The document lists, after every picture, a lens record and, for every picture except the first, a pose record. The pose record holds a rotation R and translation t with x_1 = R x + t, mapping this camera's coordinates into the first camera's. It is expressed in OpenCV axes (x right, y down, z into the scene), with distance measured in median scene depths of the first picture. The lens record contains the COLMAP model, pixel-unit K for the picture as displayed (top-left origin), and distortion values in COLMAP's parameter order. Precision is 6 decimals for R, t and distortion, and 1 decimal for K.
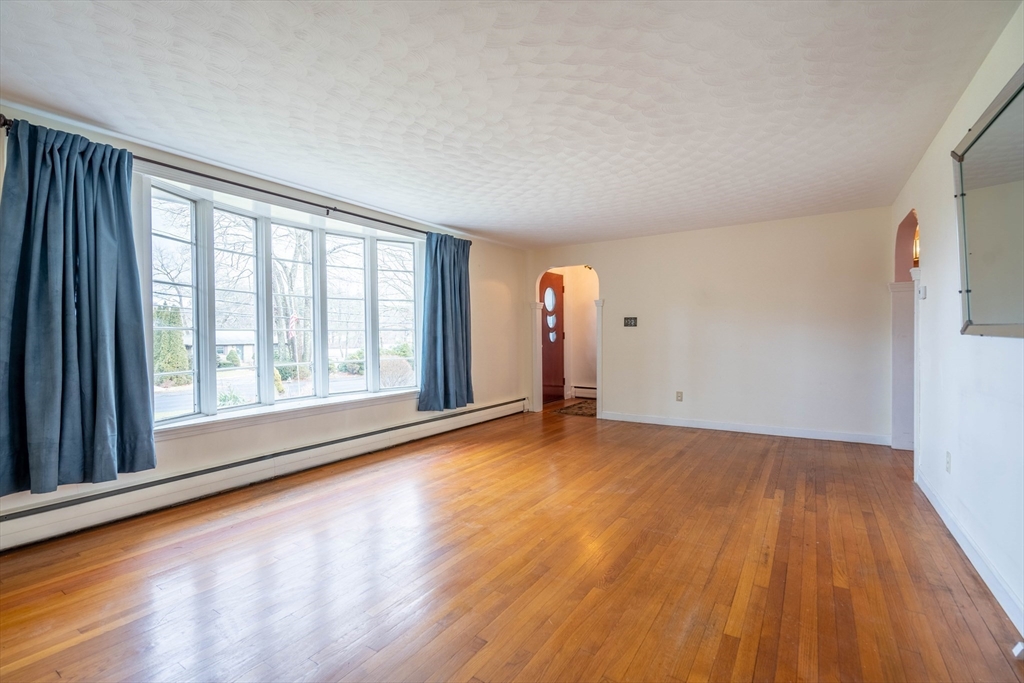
lens RADIAL K [[470.8, 0, 502.5], [0, 470.8, 342.7], [0, 0, 1]] dist [-0.009766, 0.000714]
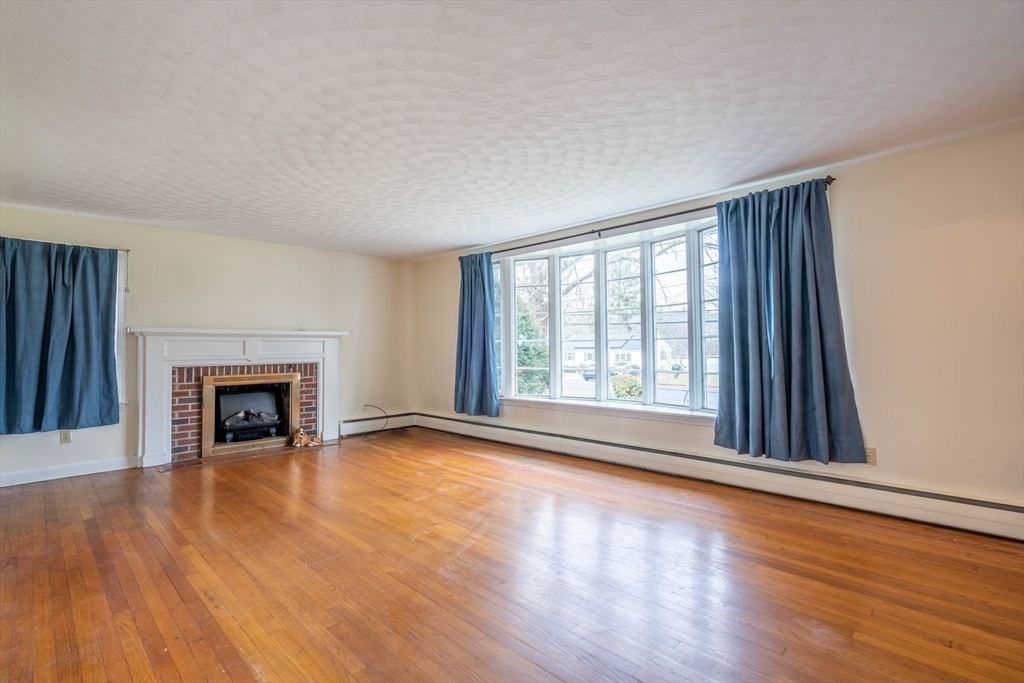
lens RADIAL K [[470.8, 0, 502.5], [0, 470.8, 342.7], [0, 0, 1]] dist [-0.009766, 0.000714]
pose [[-0.197784, -0.000534, -0.980245, 1.004155], [-0.002773, 0.999996, 0.000014, -0.027876], [0.980242, 0.002721, -0.197785, 1.300721]]
